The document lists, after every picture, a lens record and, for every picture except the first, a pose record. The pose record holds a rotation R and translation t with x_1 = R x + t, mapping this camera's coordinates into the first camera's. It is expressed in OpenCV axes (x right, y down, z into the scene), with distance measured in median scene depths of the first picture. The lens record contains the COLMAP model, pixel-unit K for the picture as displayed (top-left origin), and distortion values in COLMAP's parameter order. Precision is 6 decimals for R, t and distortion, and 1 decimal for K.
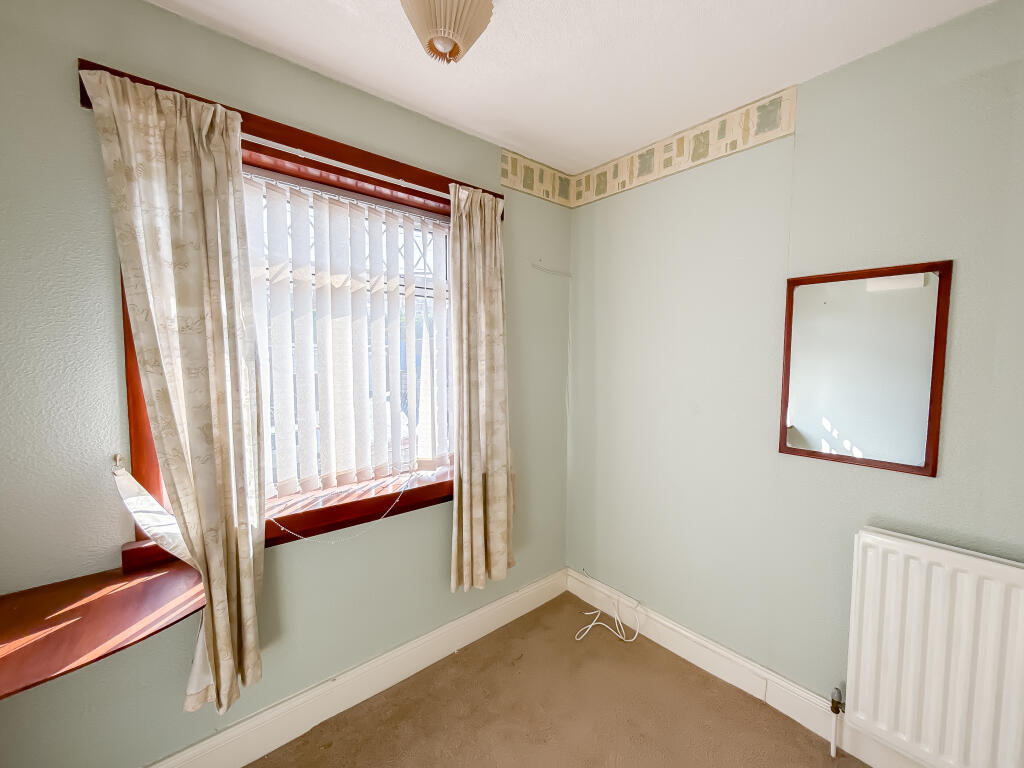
lens RADIAL K [[418.6, 0, 505.5], [0, 418.6, 386.1], [0, 0, 1]] dist [-0.000736, -0.000222]
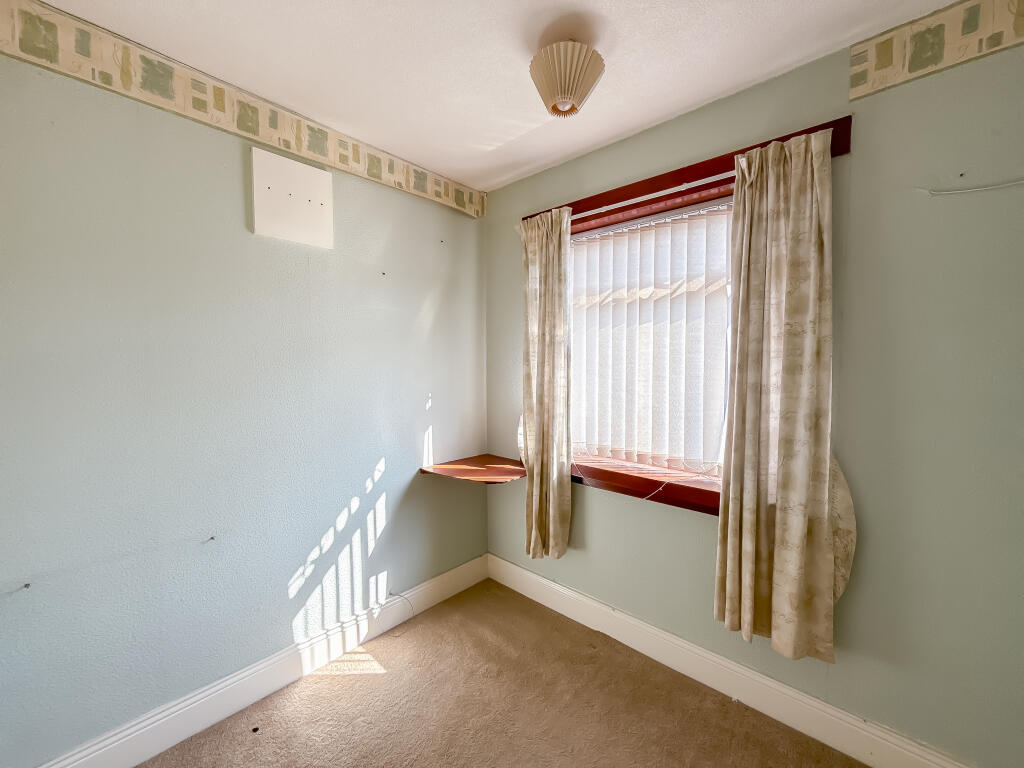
lens RADIAL K [[407.5, 0, 530.2], [0, 407.5, 384.8], [0, 0, 1]] dist [-0.000900, 0.000073]
pose [[0.159885, 0.051228, -0.985806, 0.693237], [-0.067894, 0.996858, 0.040791, -0.012343], [0.984798, 0.060408, 0.162861, 0.480840]]
